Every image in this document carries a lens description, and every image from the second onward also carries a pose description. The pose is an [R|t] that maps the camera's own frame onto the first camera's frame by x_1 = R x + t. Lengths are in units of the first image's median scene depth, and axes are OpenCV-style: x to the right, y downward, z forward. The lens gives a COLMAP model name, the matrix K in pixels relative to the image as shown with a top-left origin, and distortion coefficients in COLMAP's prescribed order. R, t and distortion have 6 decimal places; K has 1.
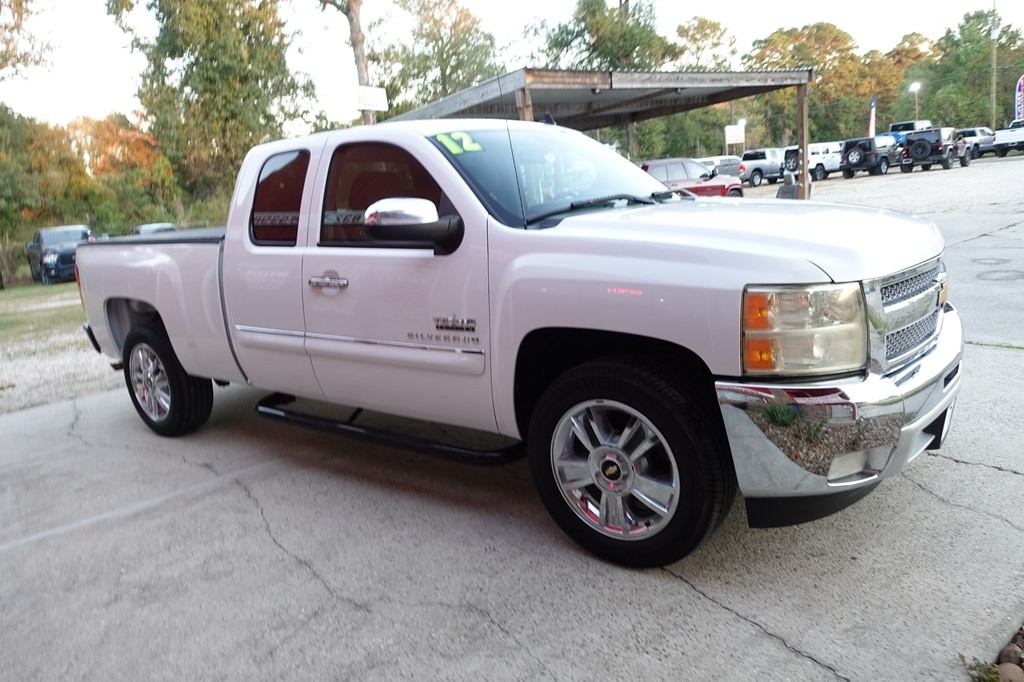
lens RADIAL K [[707.1, 0, 514.1], [0, 707.1, 339.2], [0, 0, 1]] dist [0.000367, -0.002035]
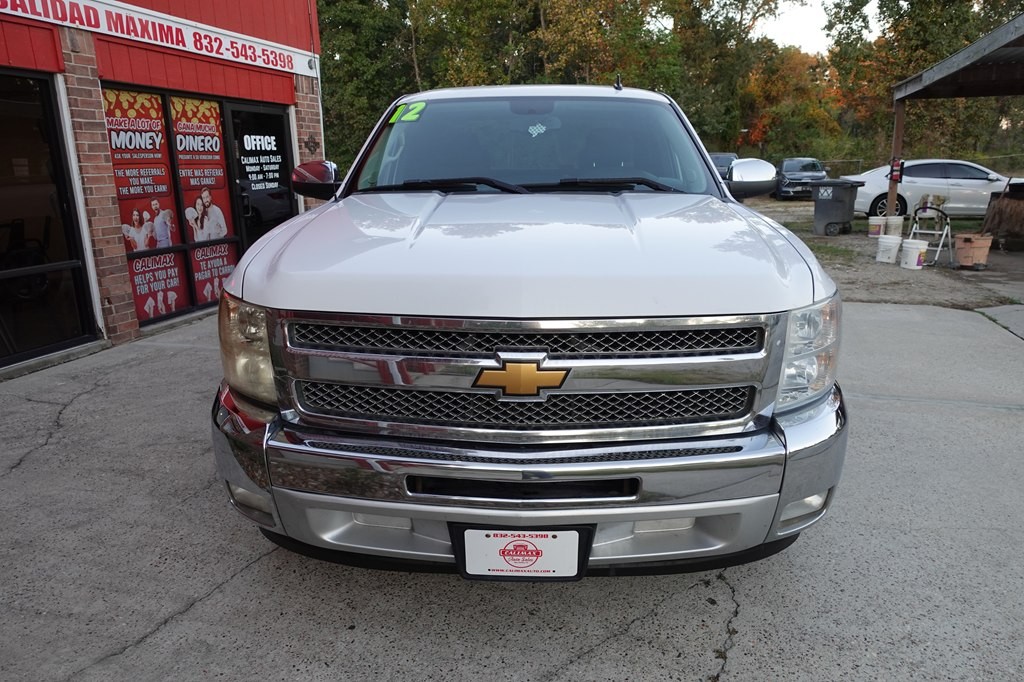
lens RADIAL K [[707.1, 0, 514.1], [0, 707.1, 339.2], [0, 0, 1]] dist [0.000367, -0.002035]
pose [[0.577703, 0.285296, -0.764765, 0.095211], [-0.213325, 0.957136, 0.195914, -0.019784], [0.787878, 0.049964, 0.613802, 0.049900]]
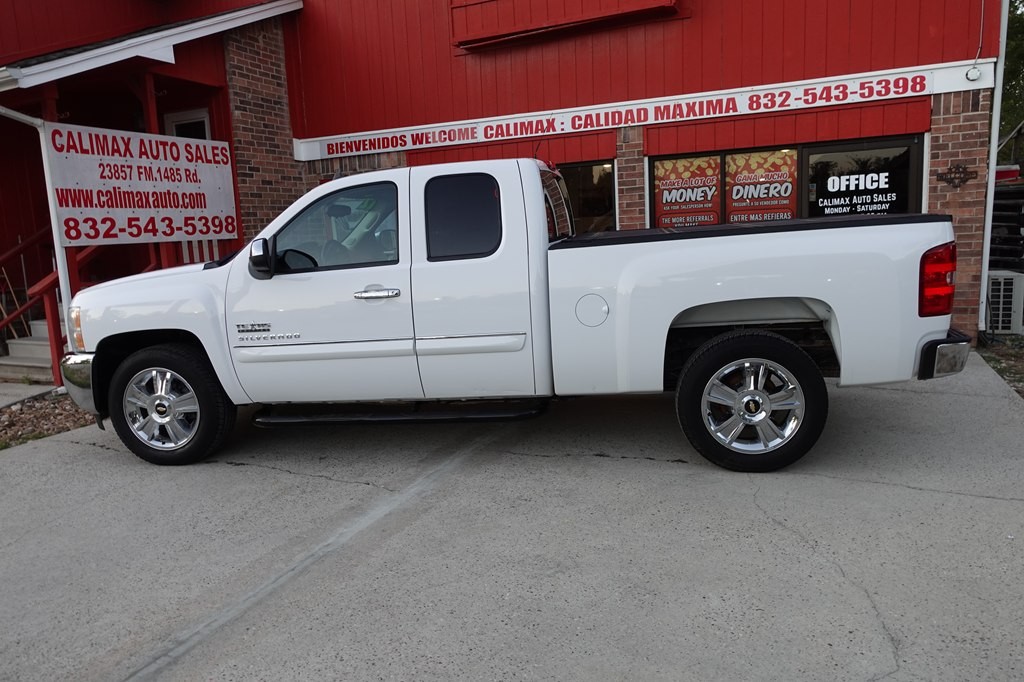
lens RADIAL K [[703.9, 0, 513.1], [0, 703.9, 342.2], [0, 0, 1]] dist [0.000252, 0.001684]
pose [[-0.877833, 0.218874, -0.426032, 0.044452], [0.042240, 0.921393, 0.386331, -0.063579], [0.477100, 0.321139, -0.818074, 0.279198]]
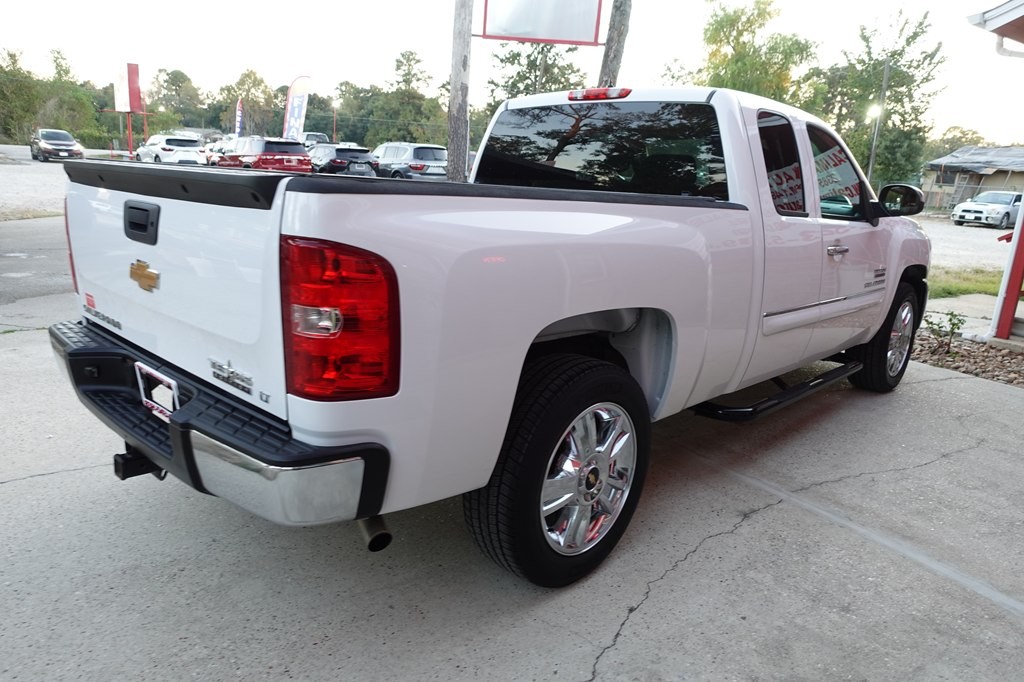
lens RADIAL K [[707.1, 0, 514.1], [0, 707.1, 339.2], [0, 0, 1]] dist [0.000367, -0.002035]
pose [[0.093618, -0.128460, 0.987286, -0.155391], [0.146158, 0.982671, 0.114000, -0.015632], [-0.984822, 0.133627, 0.110771, 0.152440]]
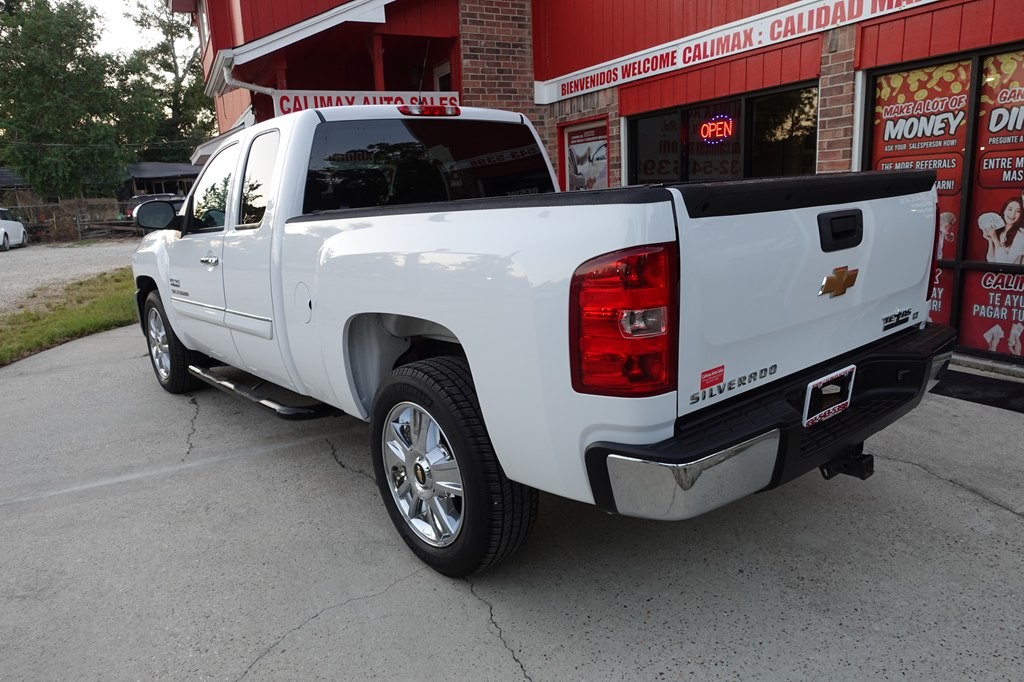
lens RADIAL K [[705.7, 0, 513.6], [0, 705.7, 339.3], [0, 0, 1]] dist [-0.000611, -0.002276]
pose [[-0.963788, 0.102304, 0.246266, -0.074973], [0.193118, 0.904605, 0.379995, -0.047366], [-0.183898, 0.413793, -0.891604, 0.266989]]
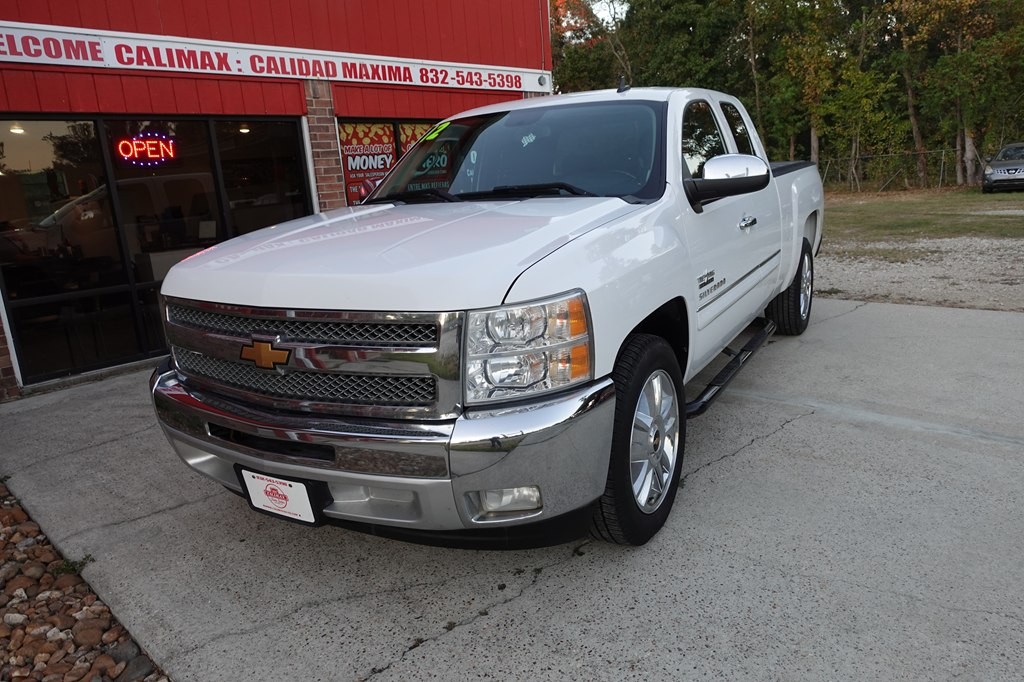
lens RADIAL K [[707.1, 0, 514.1], [0, 707.1, 339.2], [0, 0, 1]] dist [0.000367, -0.002035]
pose [[0.129609, 0.308292, -0.942421, 0.123874], [-0.153105, 0.945262, 0.288165, -0.031986], [0.979674, 0.106940, 0.169715, 0.098784]]
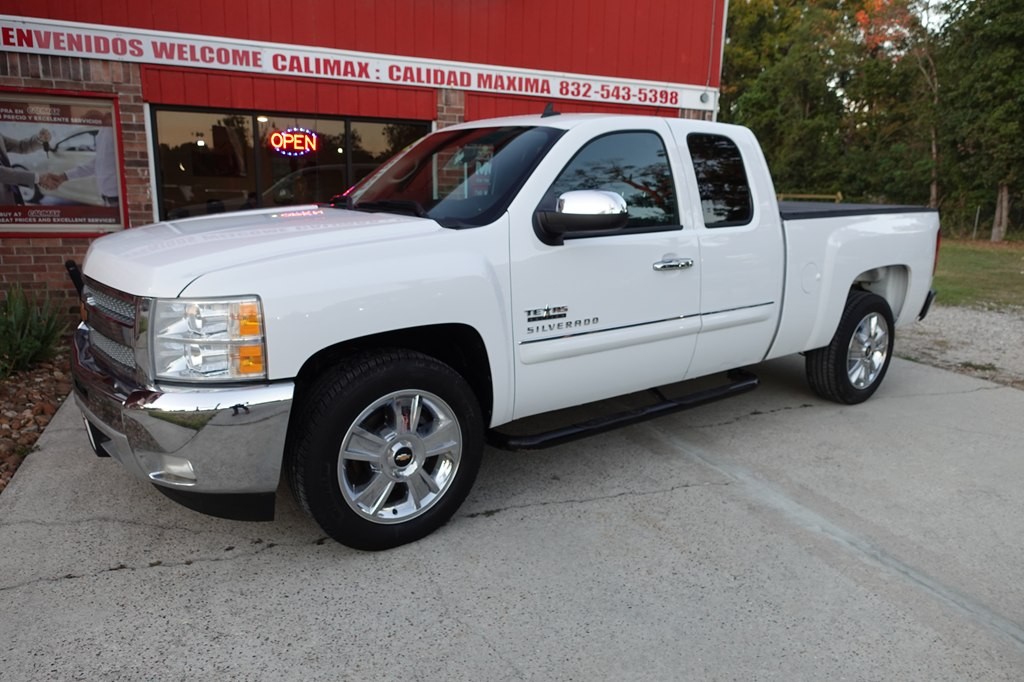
lens RADIAL K [[705.7, 0, 513.6], [0, 705.7, 339.3], [0, 0, 1]] dist [-0.000611, -0.002276]
pose [[-0.273443, 0.289721, -0.917219, 0.122079], [-0.197703, 0.916274, 0.348362, -0.045204], [0.941351, 0.276594, -0.193270, 0.157346]]
